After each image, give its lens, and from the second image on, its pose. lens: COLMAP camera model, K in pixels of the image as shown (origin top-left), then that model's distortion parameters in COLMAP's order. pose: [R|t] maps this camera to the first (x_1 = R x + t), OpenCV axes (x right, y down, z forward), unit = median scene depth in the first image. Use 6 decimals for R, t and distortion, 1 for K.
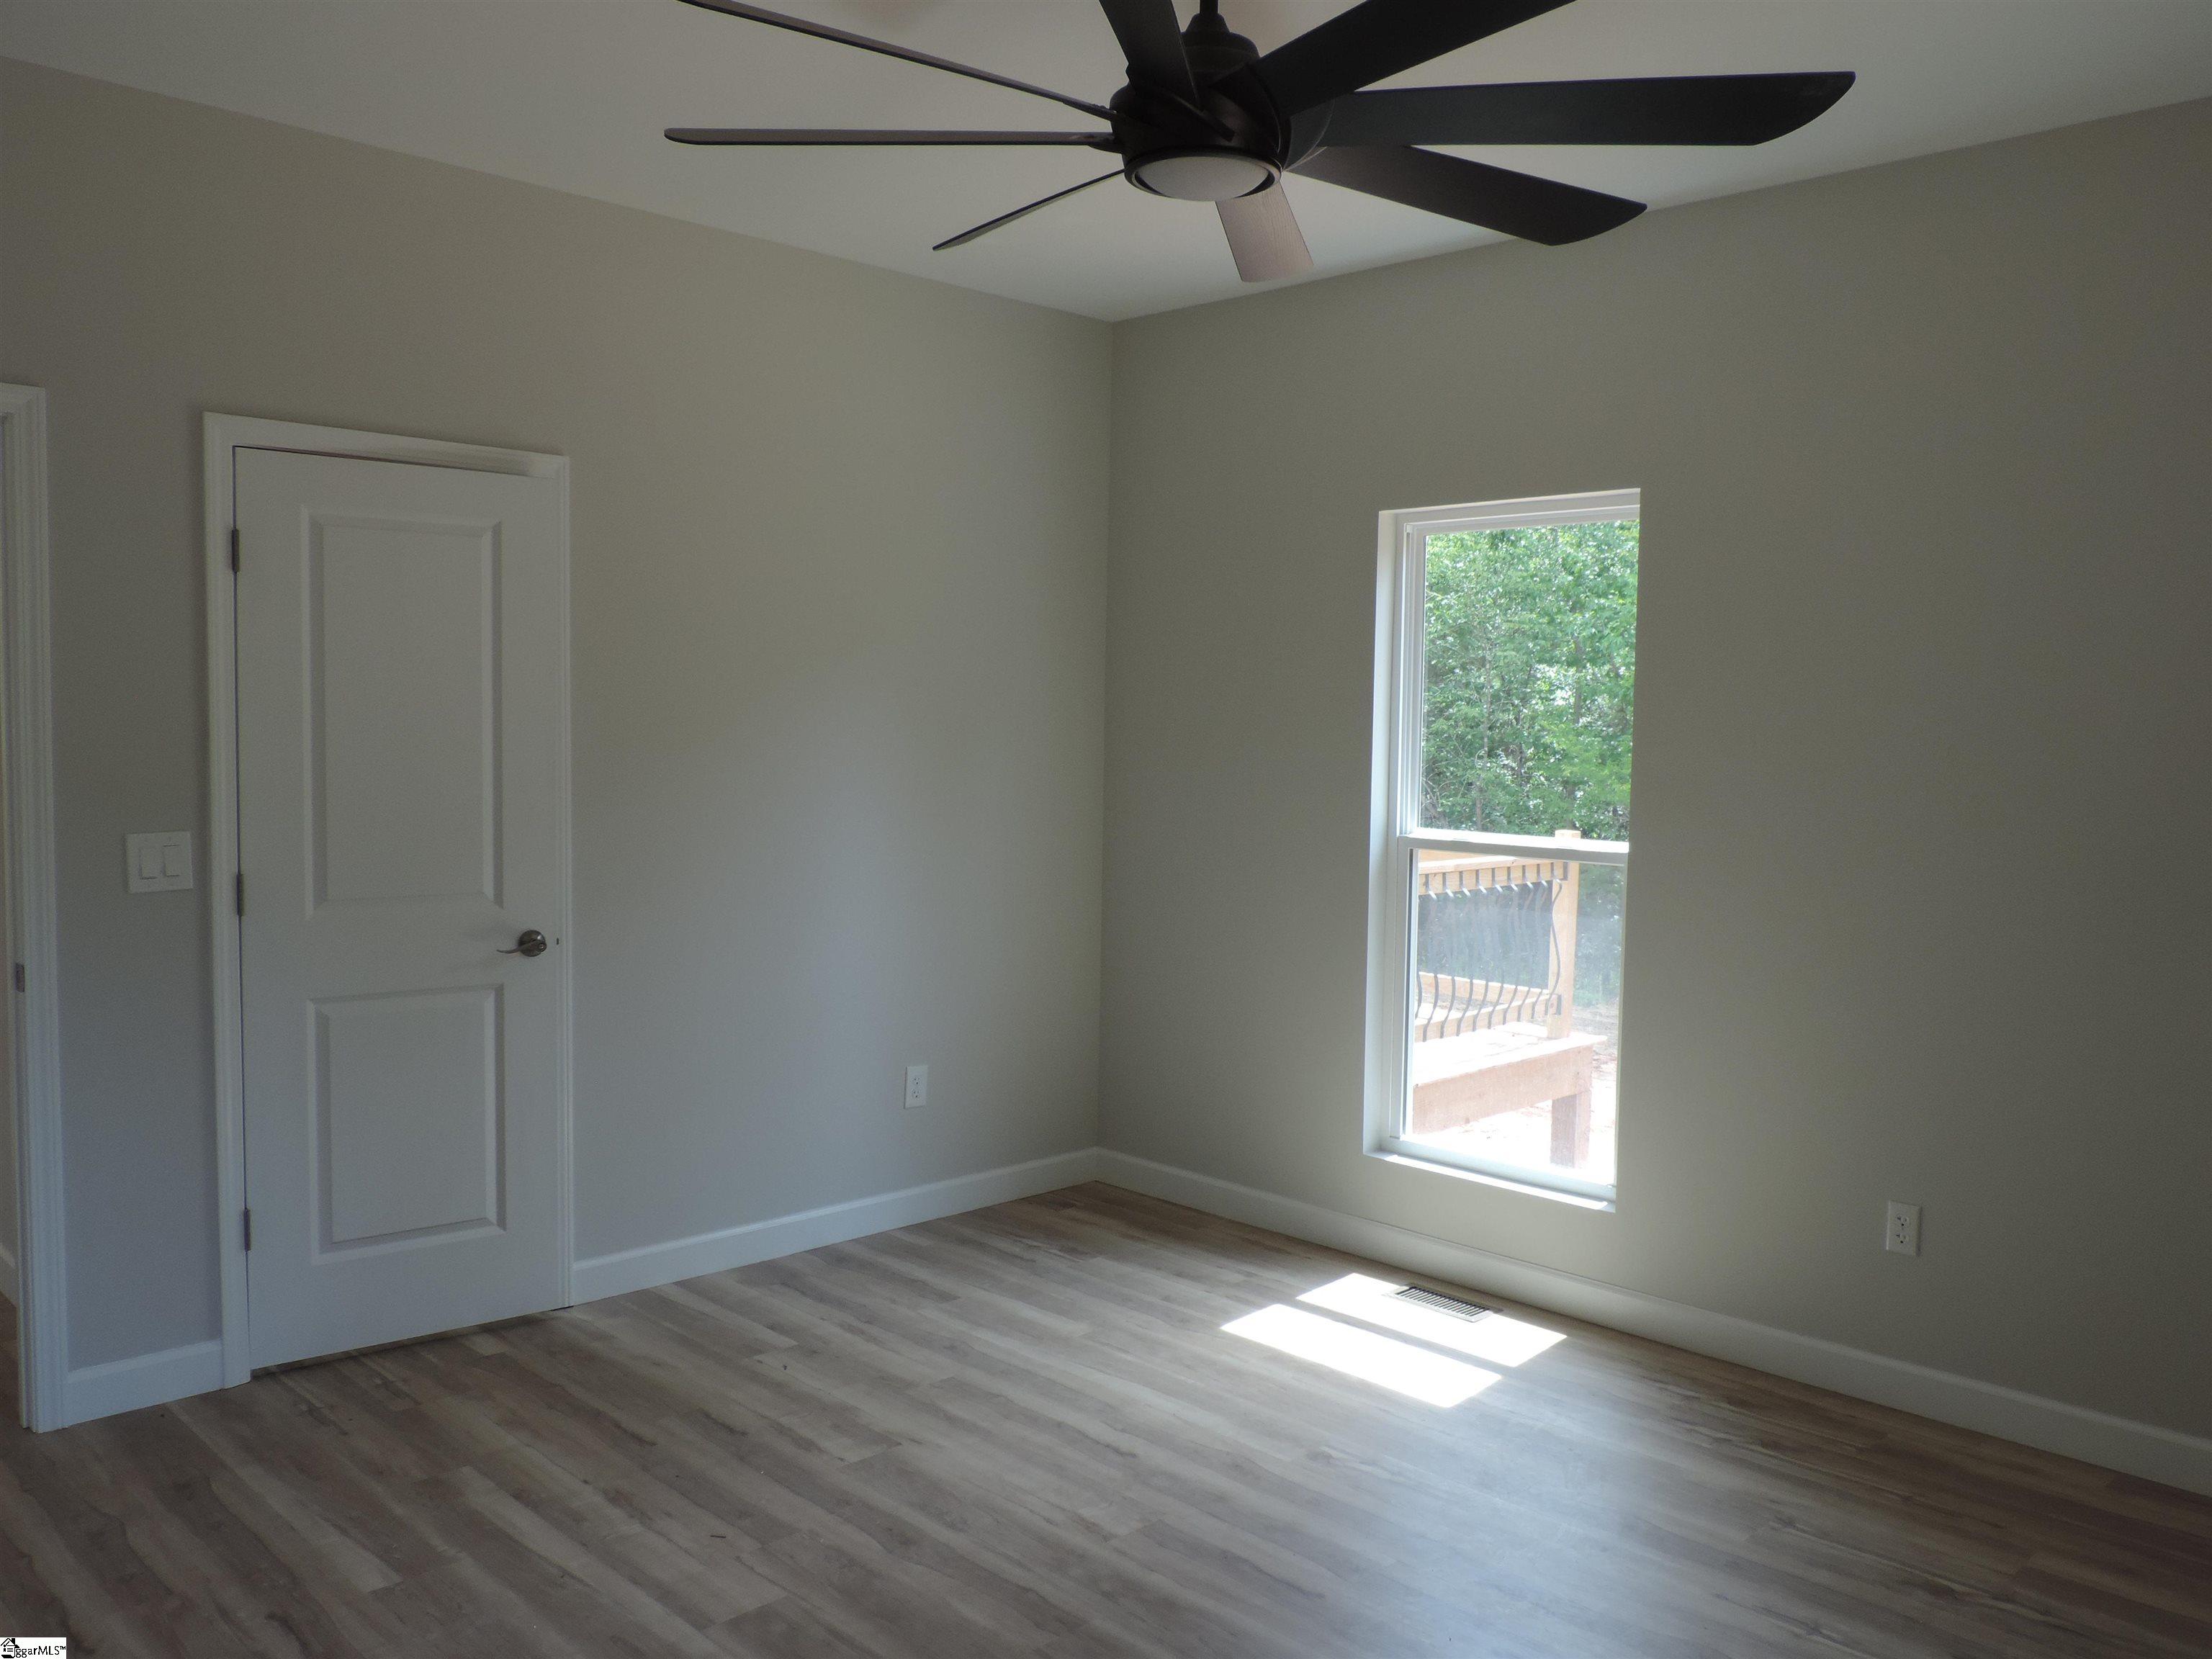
lens RADIAL K [[1718.3, 0, 1113.2], [0, 1718.3, 828.0], [0, 0, 1]] dist [-0.033679, 0.011926]
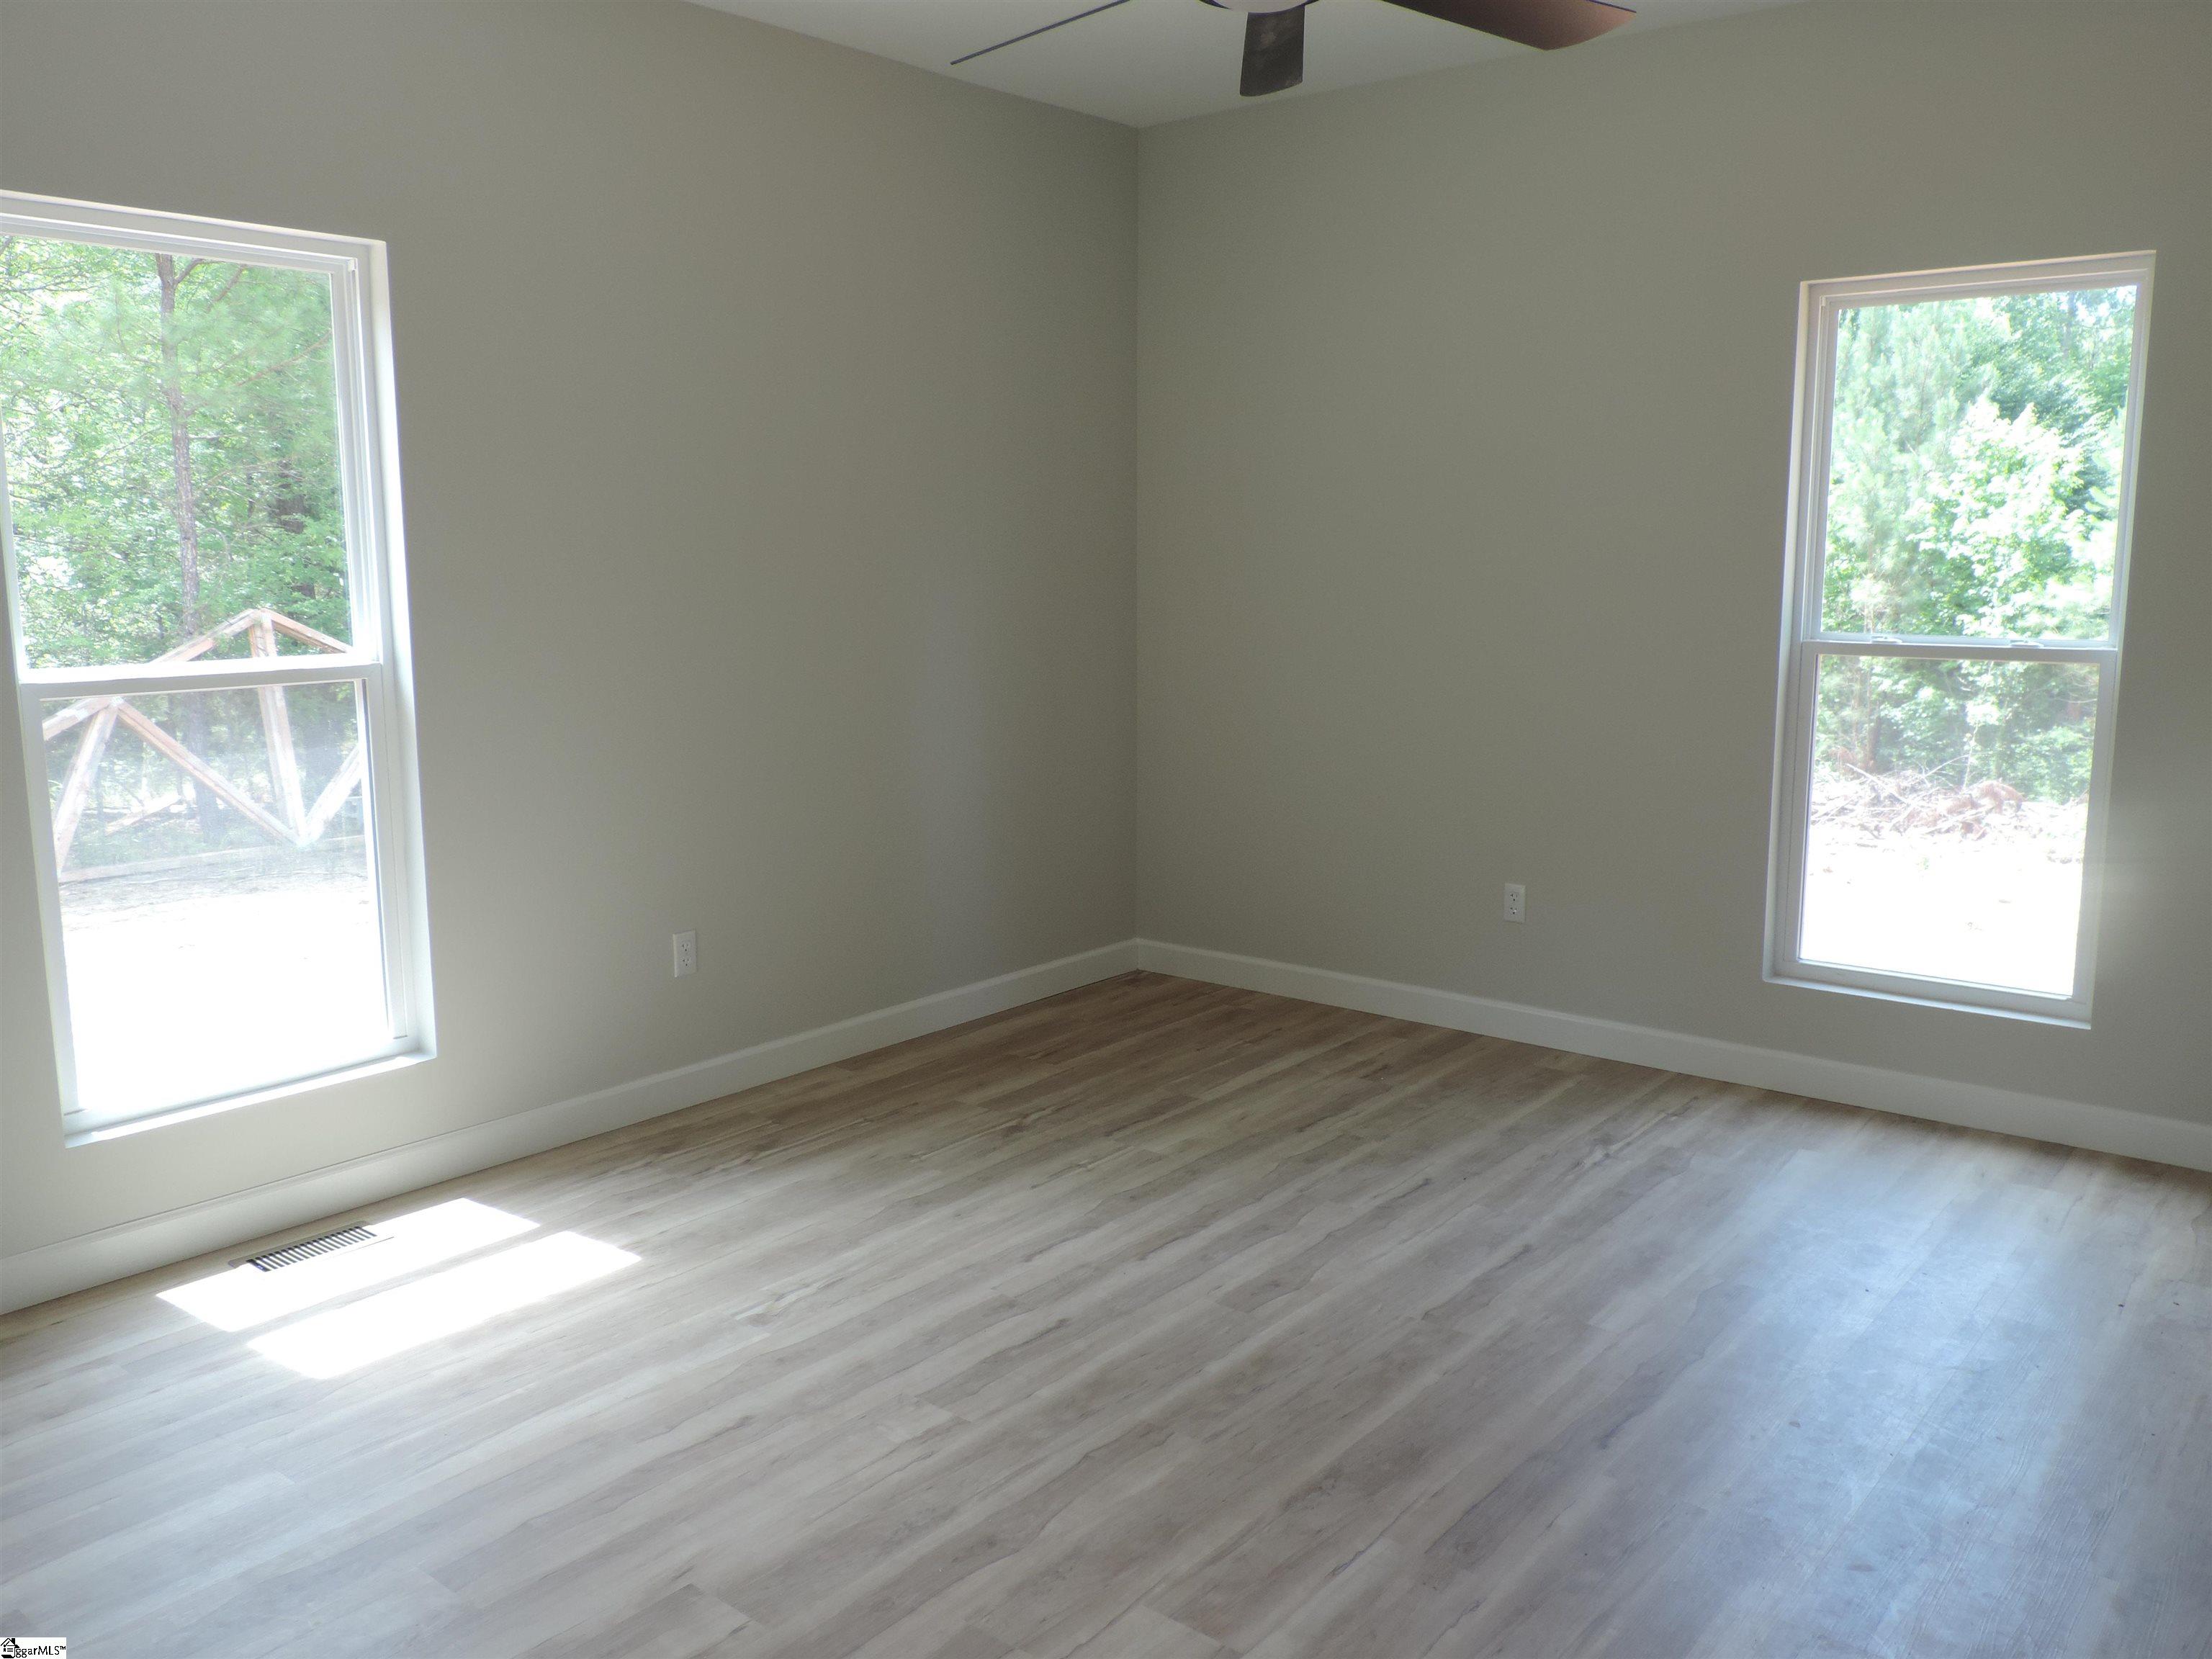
lens RADIAL K [[1718.3, 0, 1112.3], [0, 1718.3, 836.0], [0, 0, 1]] dist [-0.033679, 0.011926]
pose [[-0.095652, -0.184878, 0.978095, -0.772108], [0.064538, 0.979382, 0.191433, -0.055089], [-0.993320, 0.081435, -0.081748, 0.884047]]
